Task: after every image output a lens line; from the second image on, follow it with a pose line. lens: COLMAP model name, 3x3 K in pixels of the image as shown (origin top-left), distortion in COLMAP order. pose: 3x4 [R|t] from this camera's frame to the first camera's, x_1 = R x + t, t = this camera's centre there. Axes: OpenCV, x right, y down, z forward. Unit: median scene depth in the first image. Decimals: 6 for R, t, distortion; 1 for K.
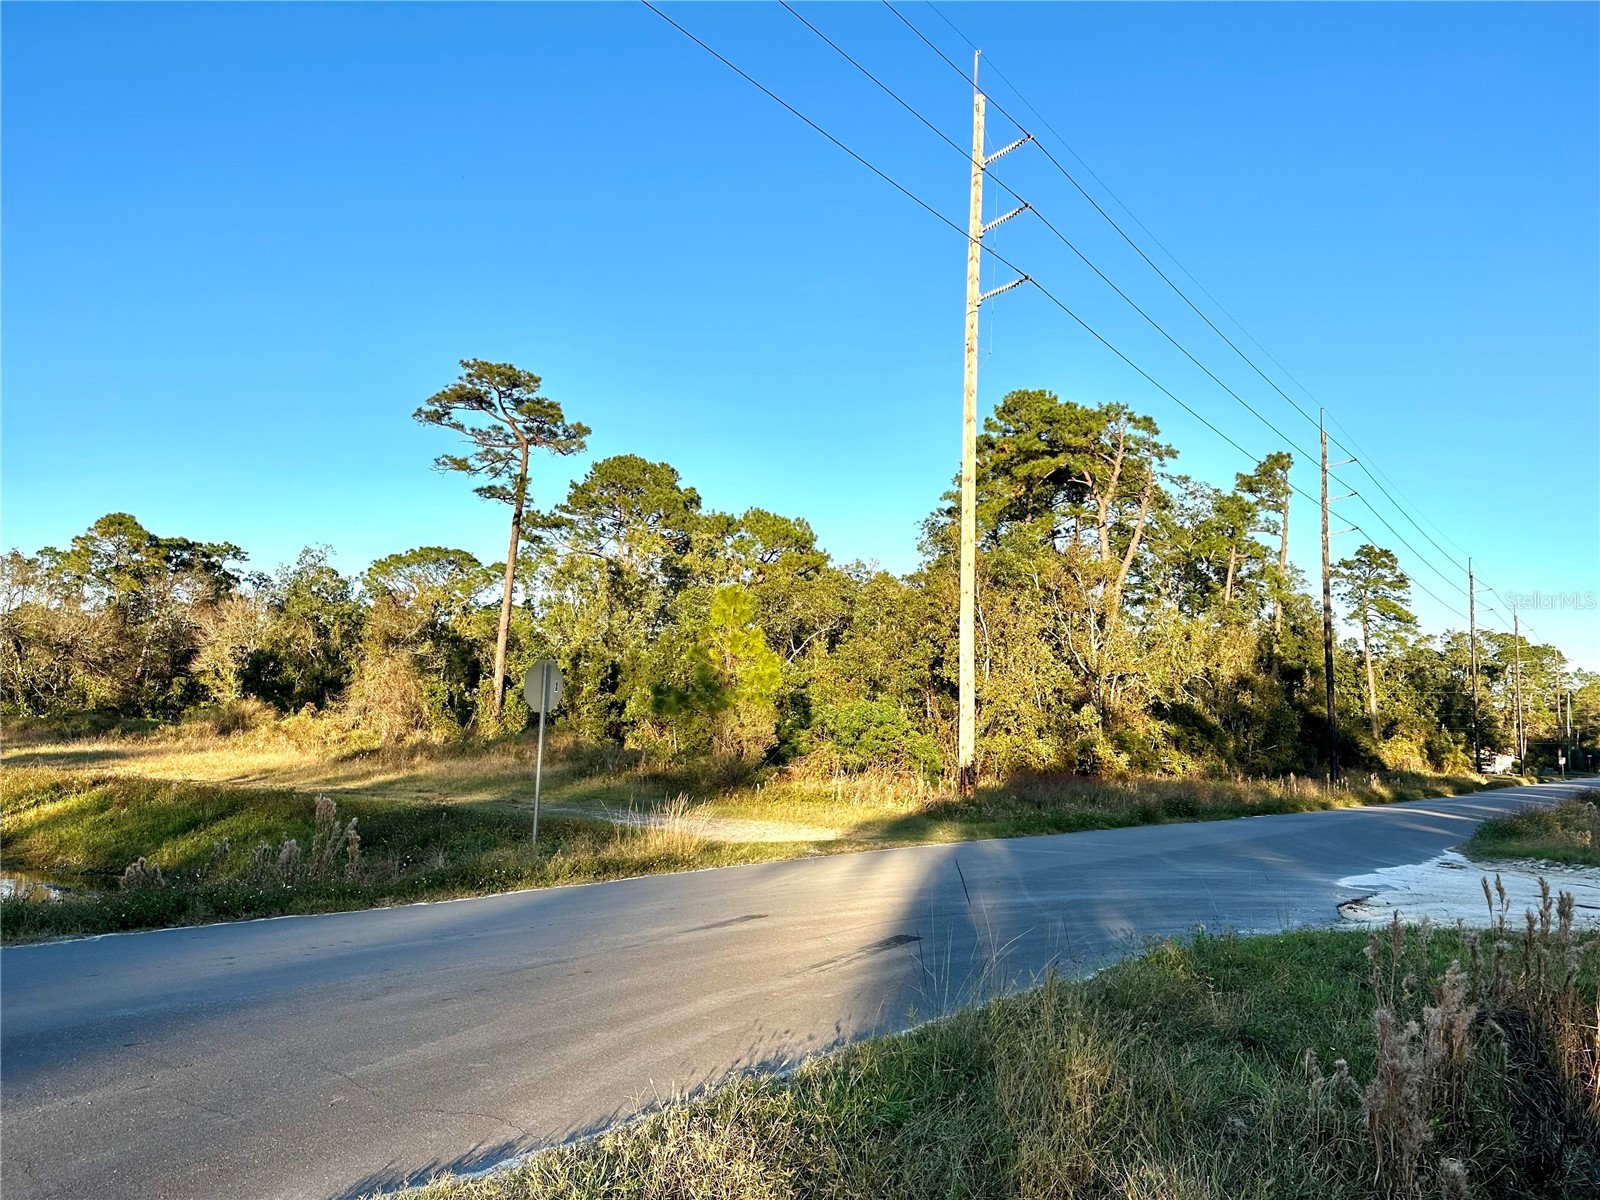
lens RADIAL K [[1086.4, 0, 811.2], [0, 1086.4, 595.4], [0, 0, 1]] dist [0.026425, -0.059363]
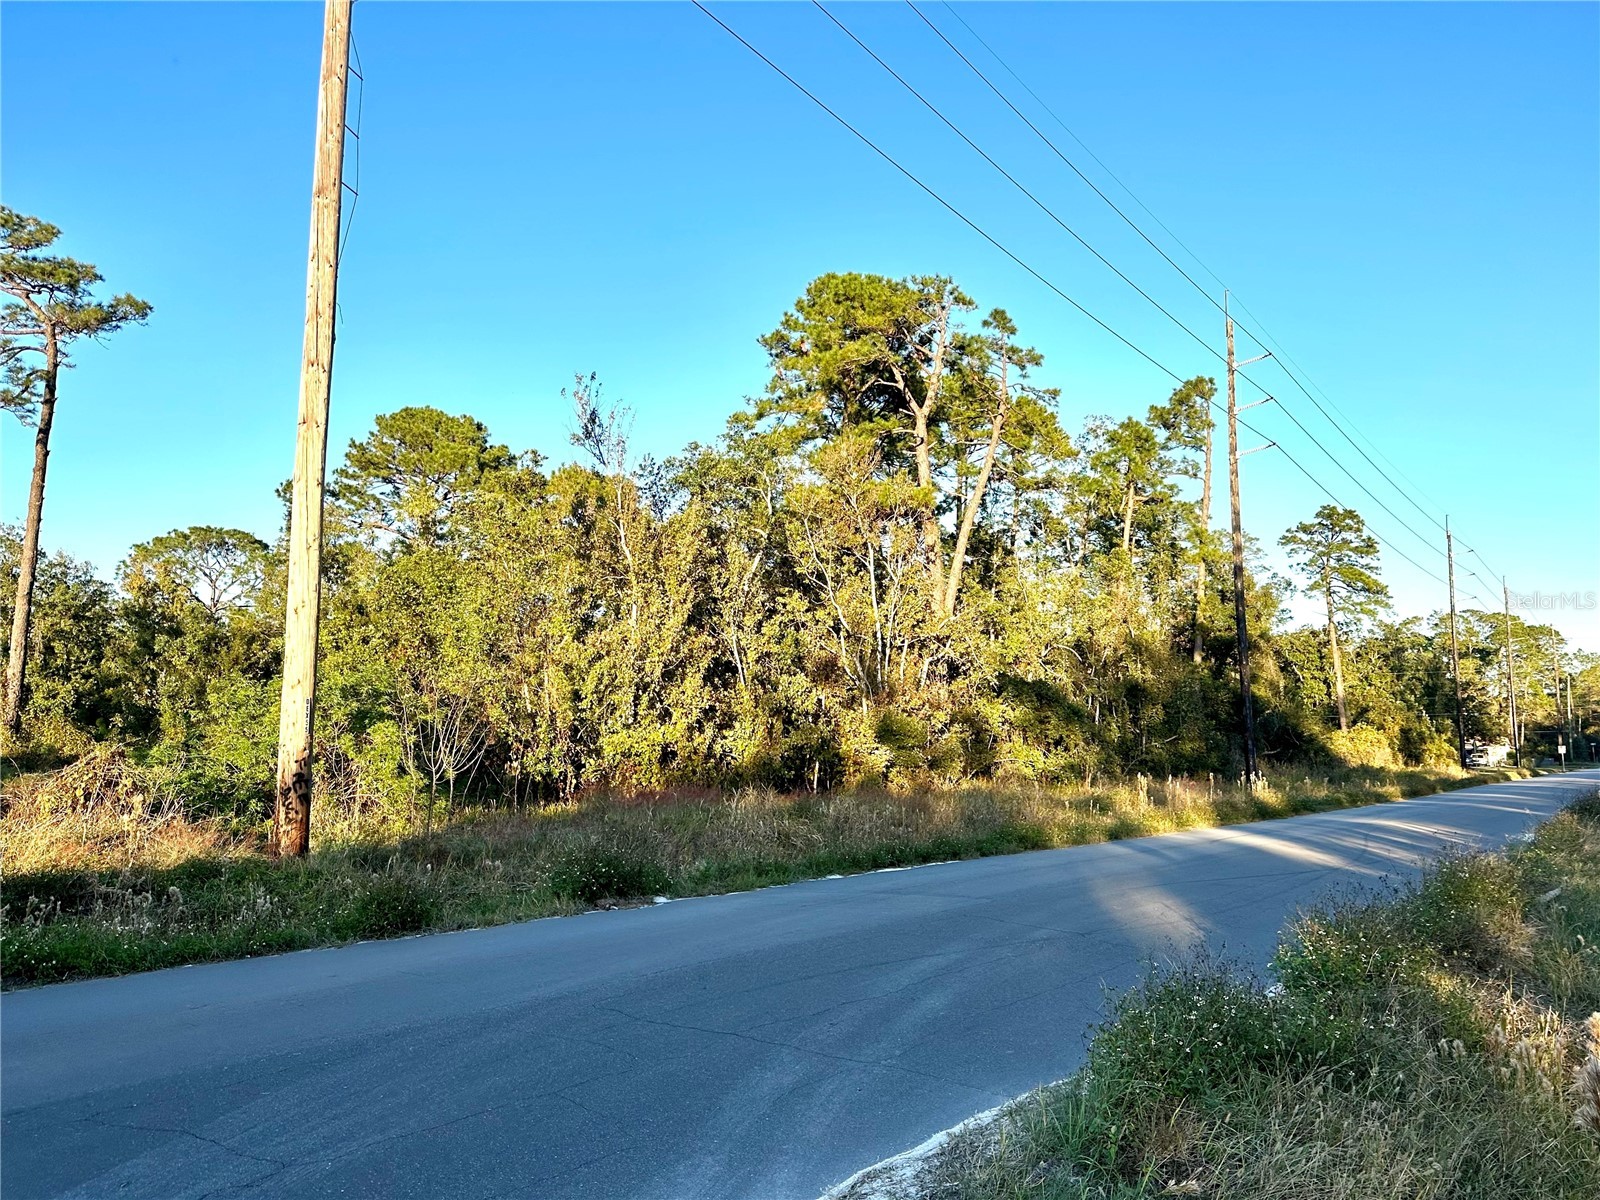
lens RADIAL K [[1086.4, 0, 804.8], [0, 1086.4, 595.7], [0, 0, 1]] dist [0.026425, -0.059363]
pose [[0.999689, -0.024682, -0.003594, 0.118096], [0.024653, 0.999666, -0.007774, 0.027050], [0.003785, 0.007683, 0.999963, 0.164407]]
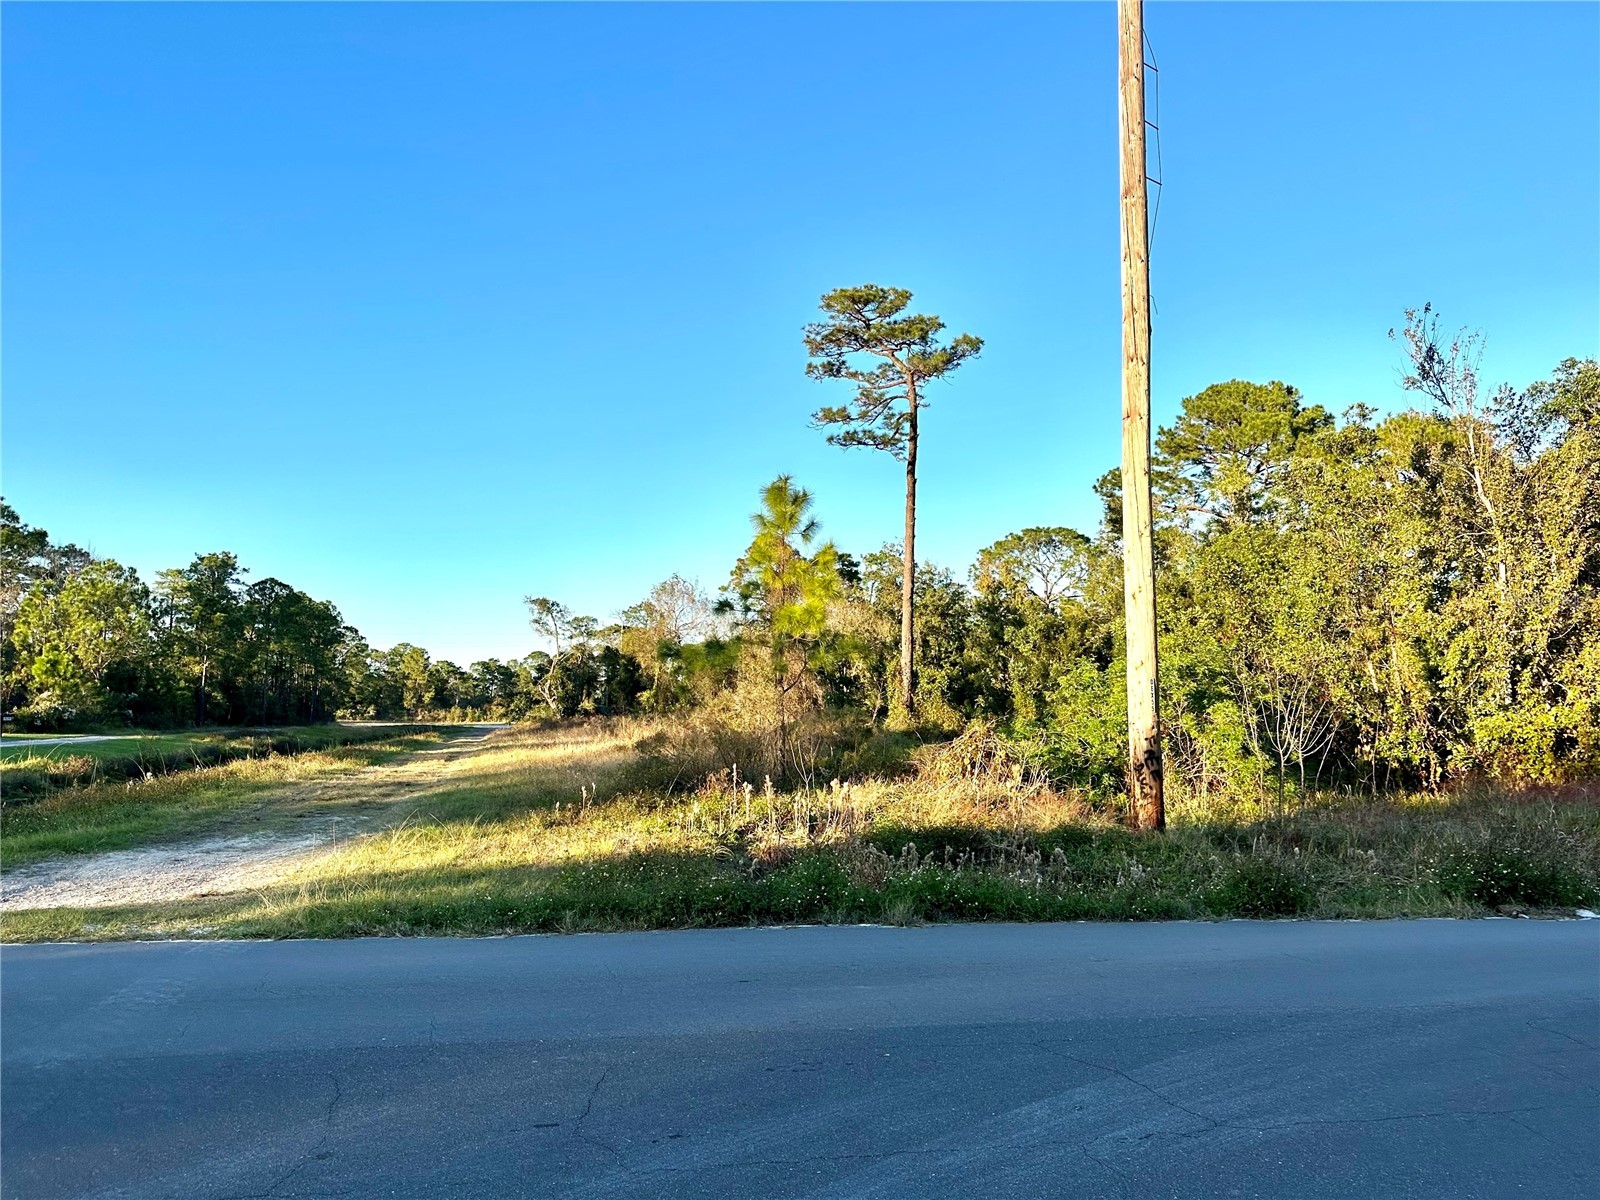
lens RADIAL K [[1086.4, 0, 784.3], [0, 1086.4, 593.5], [0, 0, 1]] dist [0.026425, -0.059363]
pose [[0.735413, -0.091777, -0.671375, 0.115484], [0.090567, 0.995209, -0.036840, 0.027100], [0.671539, -0.033712, 0.740202, 0.163026]]
